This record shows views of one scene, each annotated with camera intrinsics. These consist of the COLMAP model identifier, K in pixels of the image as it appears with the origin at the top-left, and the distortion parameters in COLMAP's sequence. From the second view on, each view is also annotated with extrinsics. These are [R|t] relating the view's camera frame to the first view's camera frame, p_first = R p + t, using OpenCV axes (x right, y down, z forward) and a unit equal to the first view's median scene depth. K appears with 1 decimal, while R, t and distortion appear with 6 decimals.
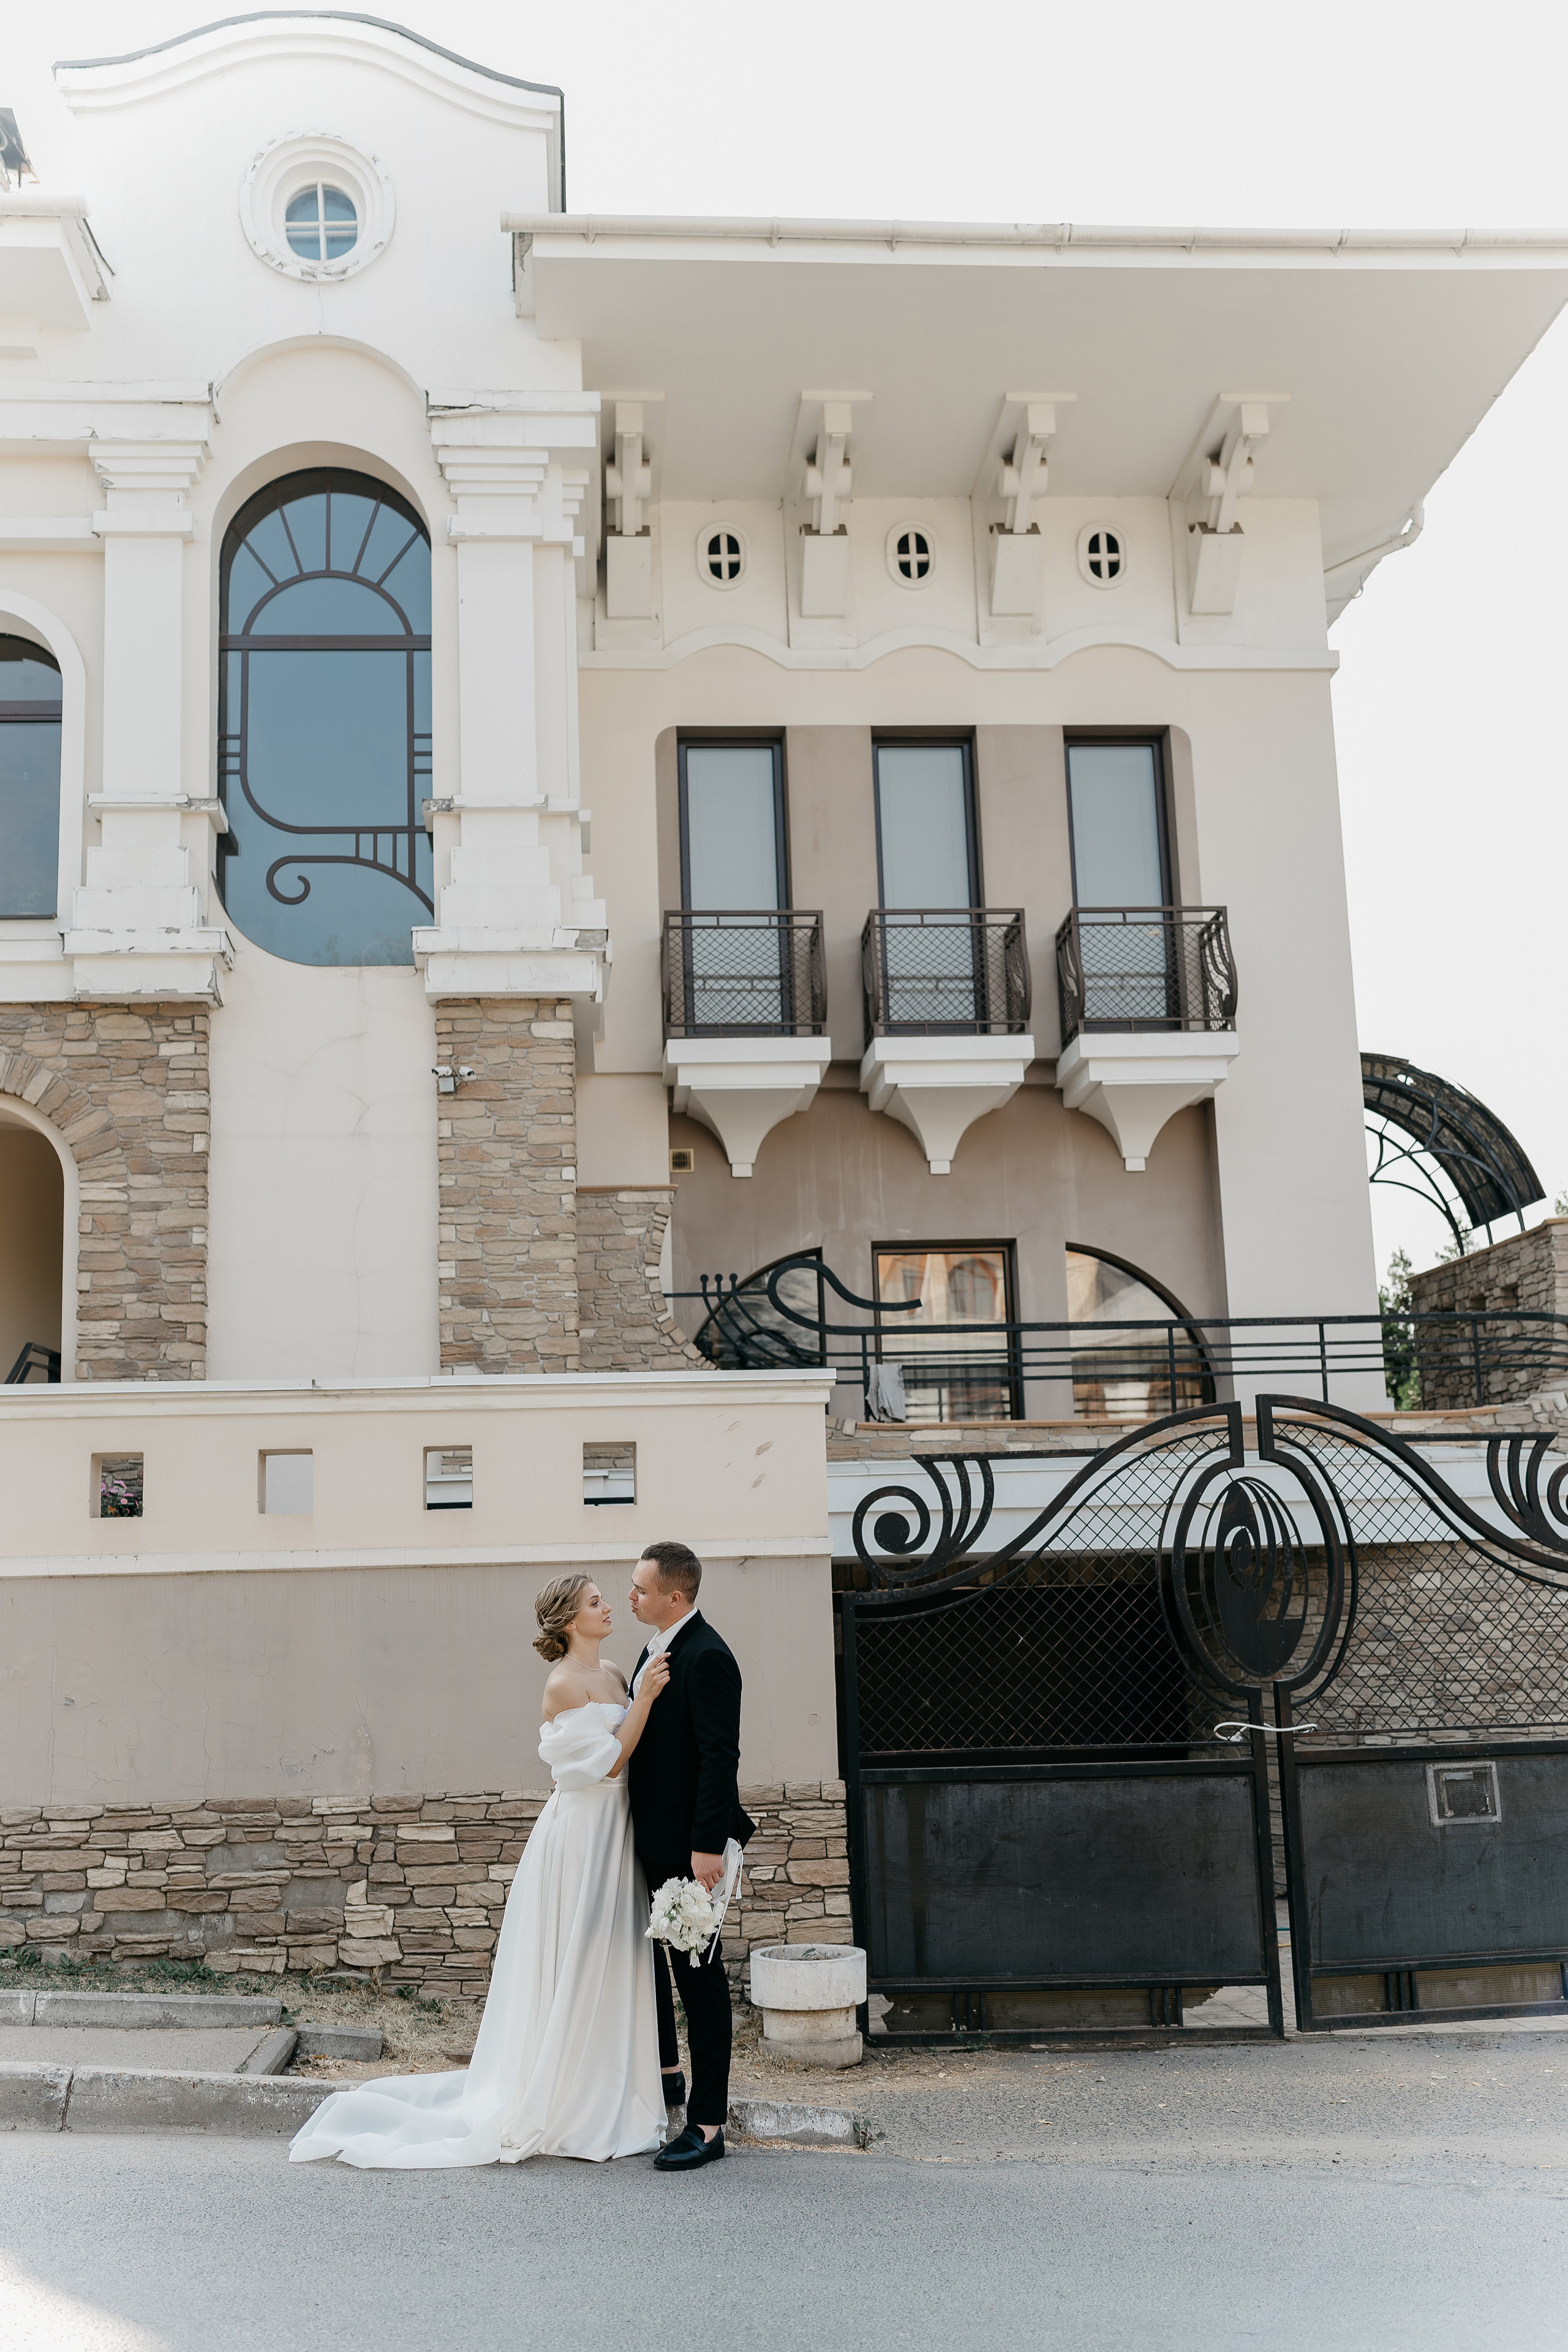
lens RADIAL K [[2338.7, 0, 722.5], [0, 2338.7, 1236.8], [0, 0, 1]] dist [-0.025402, 0.171973]
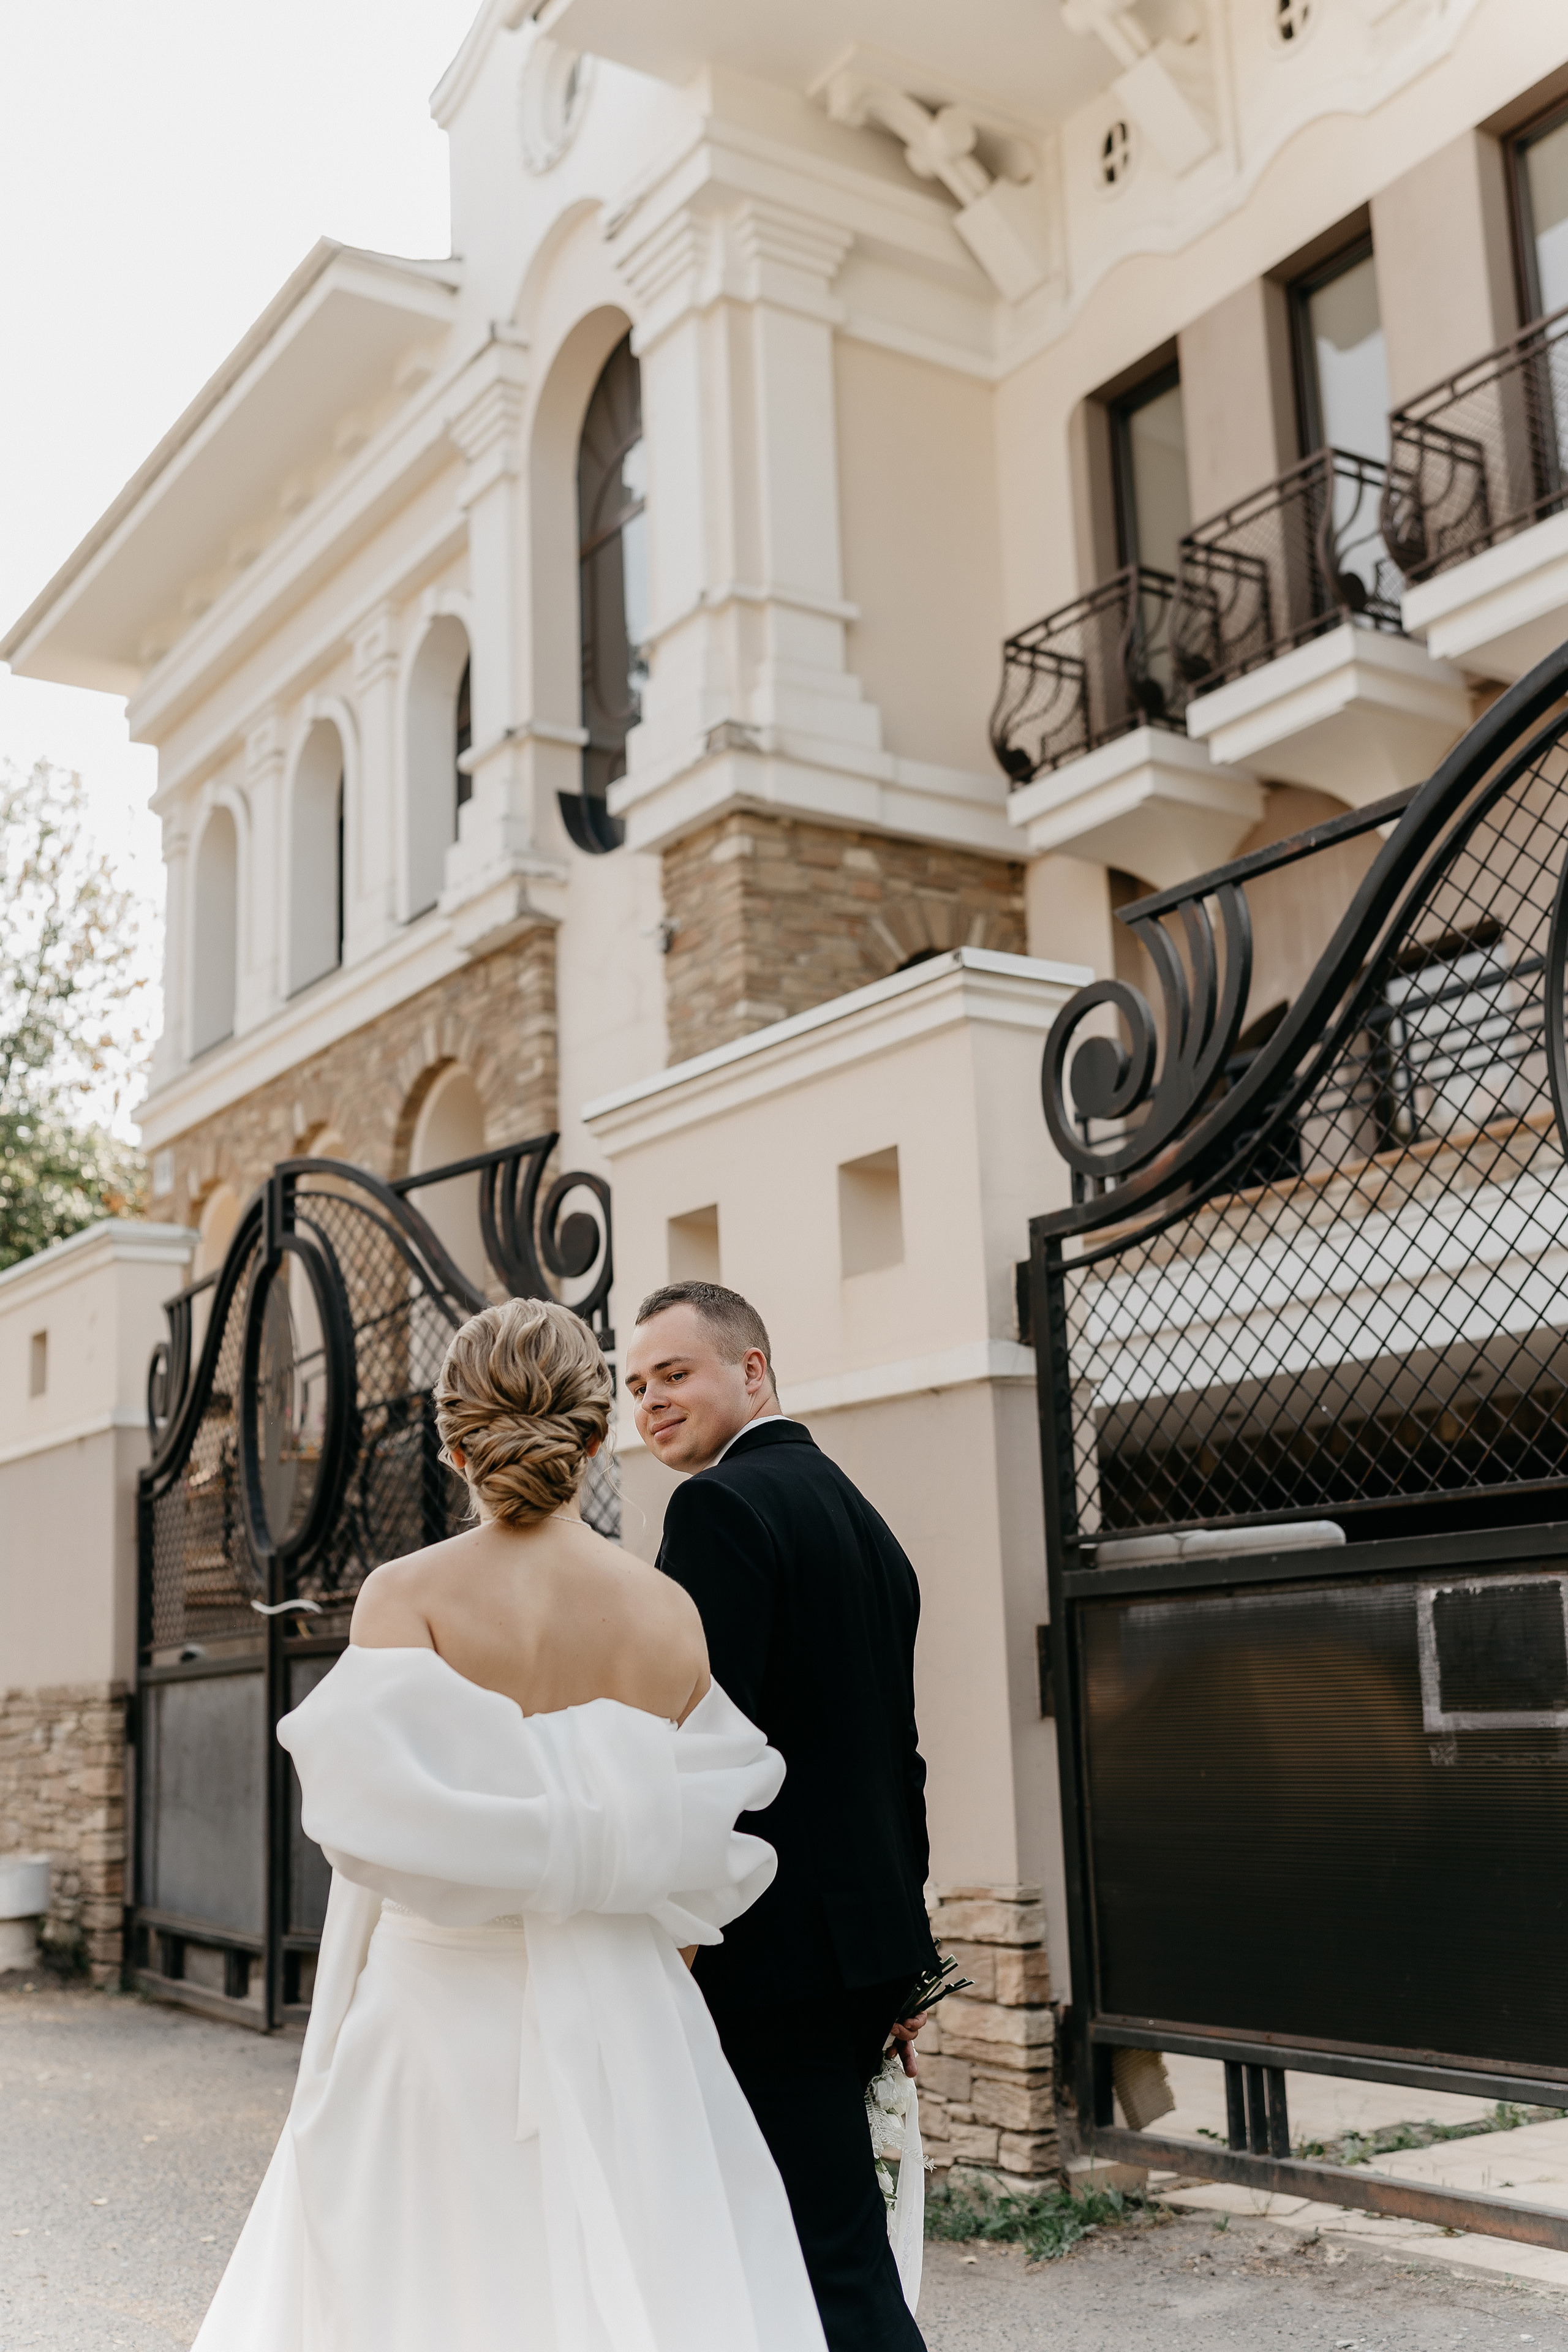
lens RADIAL K [[2462.7, 0, 749.5], [0, 2462.7, 1199.3], [0, 0, 1]] dist [-0.022348, 0.162754]
pose [[0.496870, -0.164593, -0.852074, 0.703829], [0.164863, 0.981872, -0.093529, 0.128351], [0.852022, -0.094004, 0.514998, 0.525260]]
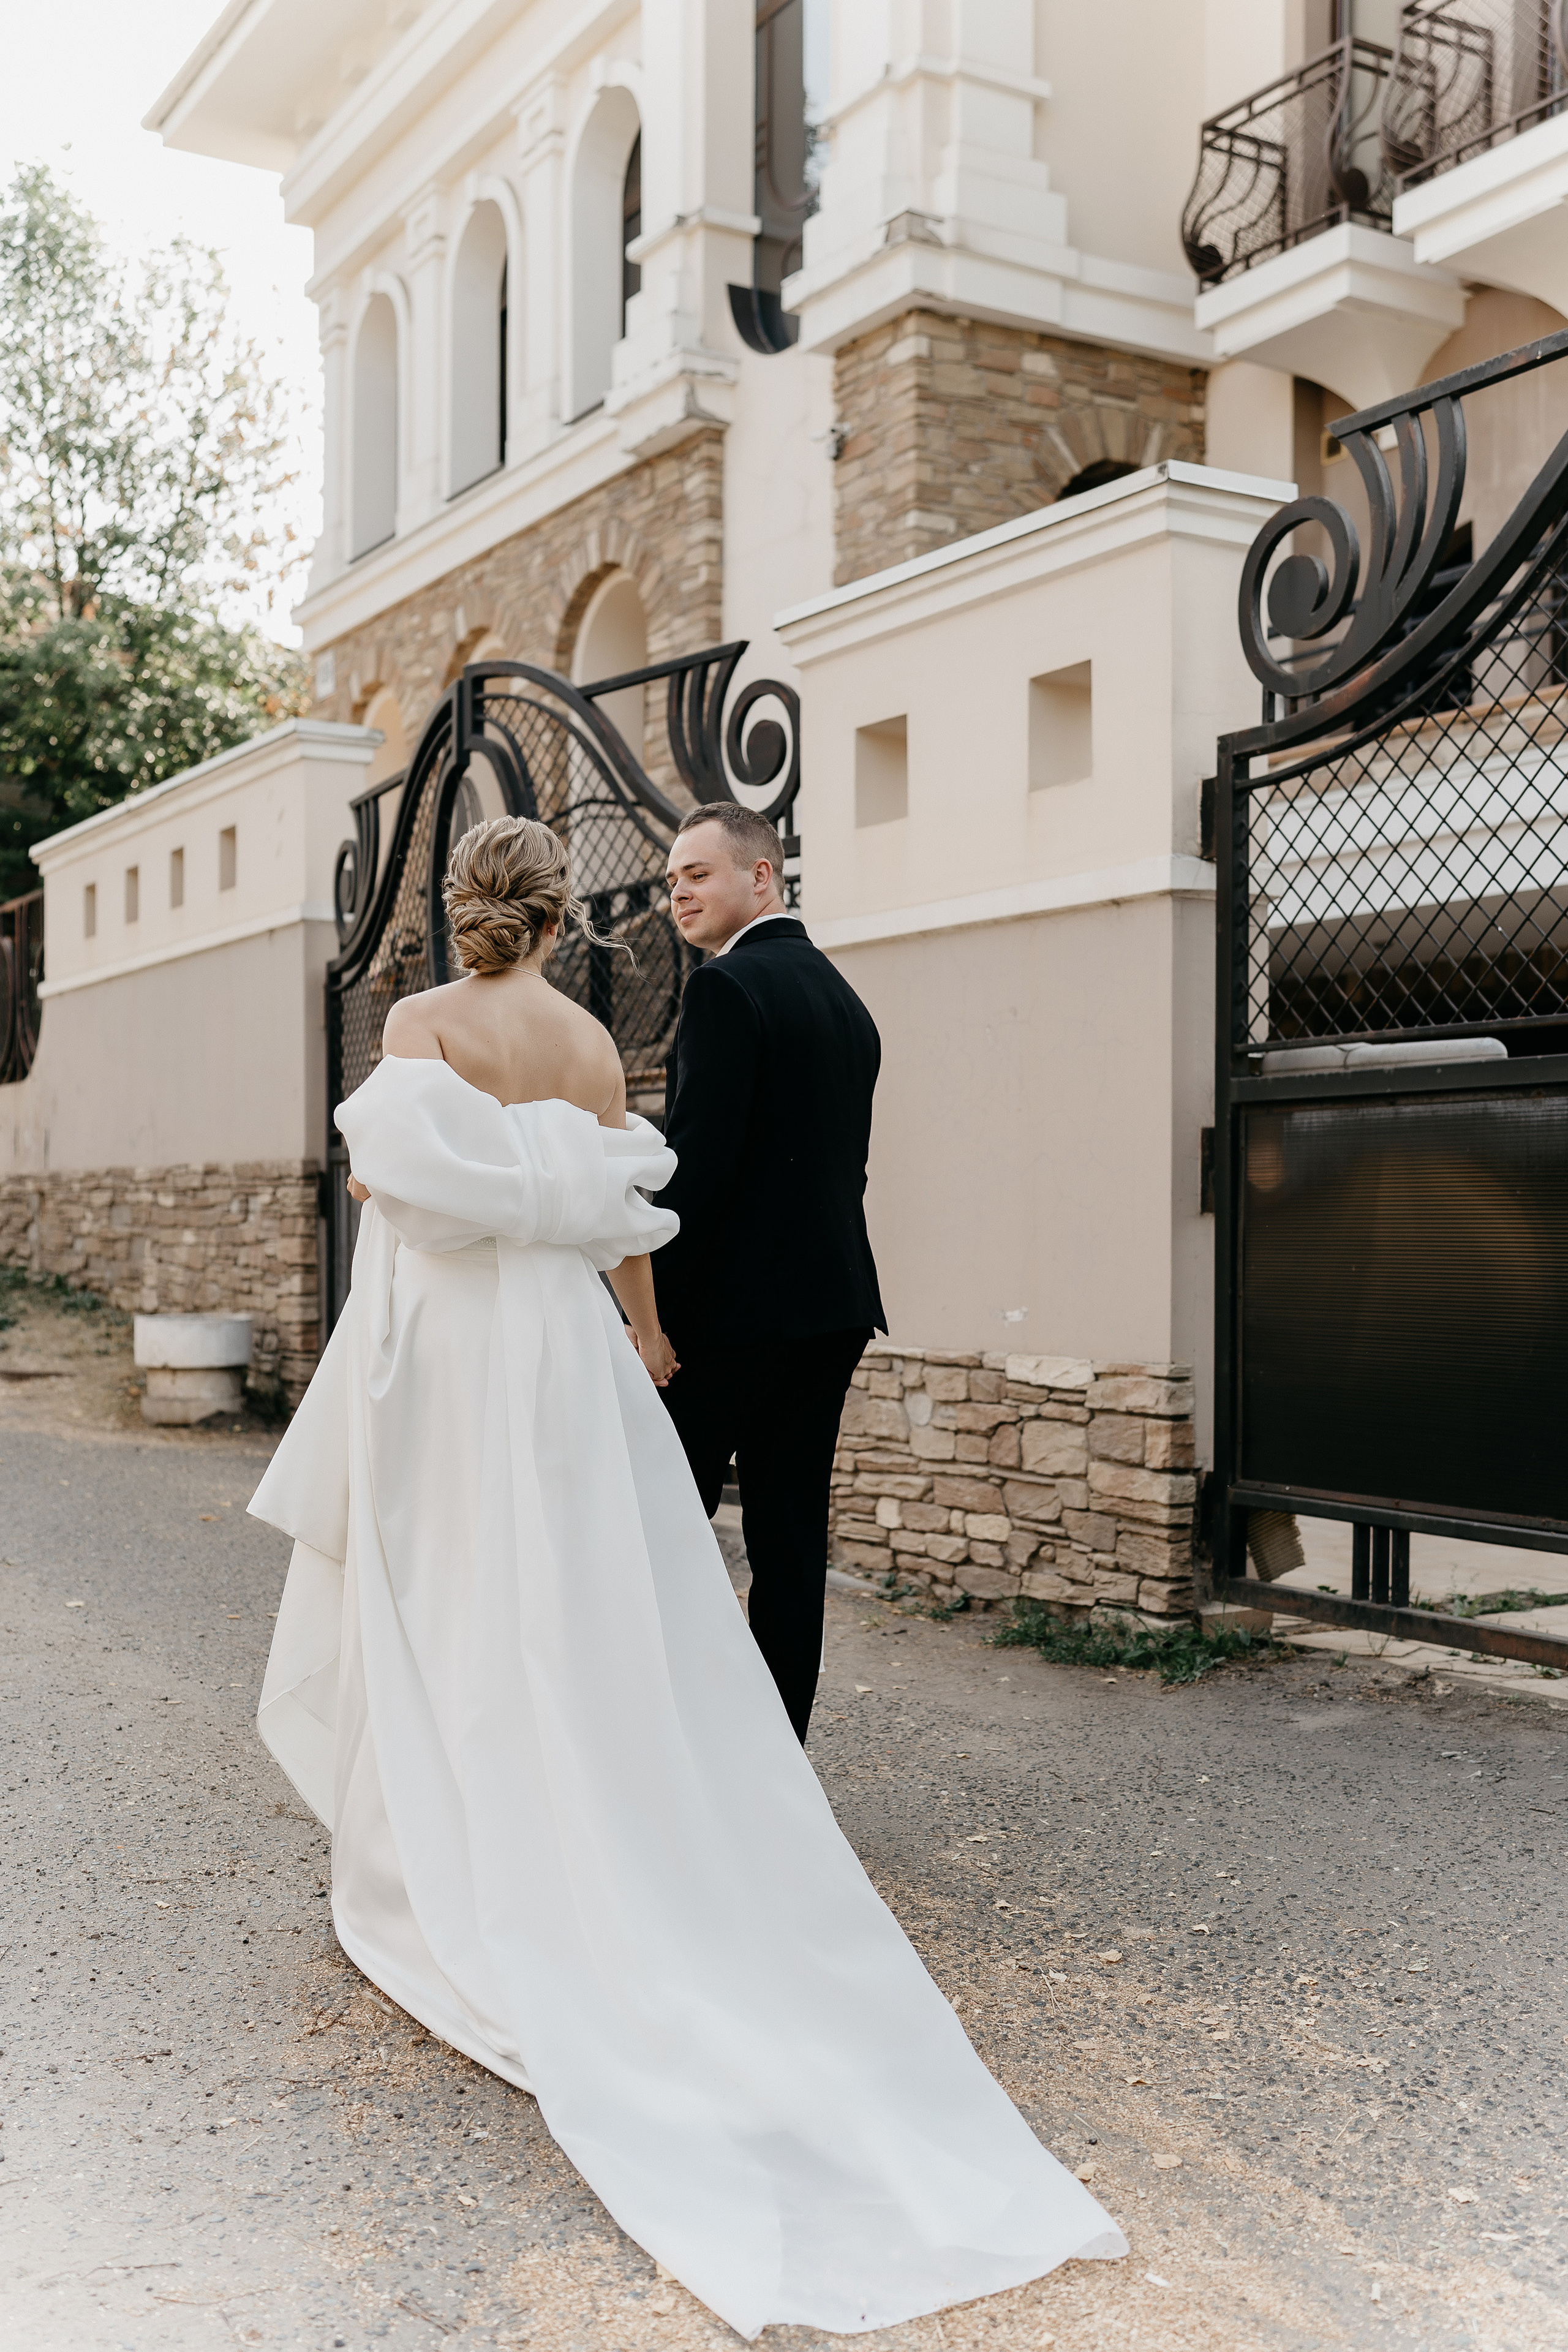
lens RADIAL K [[2426.6, 0, 738.9], [0, 2426.6, 1205.4], [0, 0, 1]] dist [-0.031655, 0.159905]
pose [[0.448304, 0.024442, -0.893547, 0.711306], [0.134334, 0.986431, 0.094380, 0.129608], [0.883729, -0.162345, 0.438938, 0.510445]]
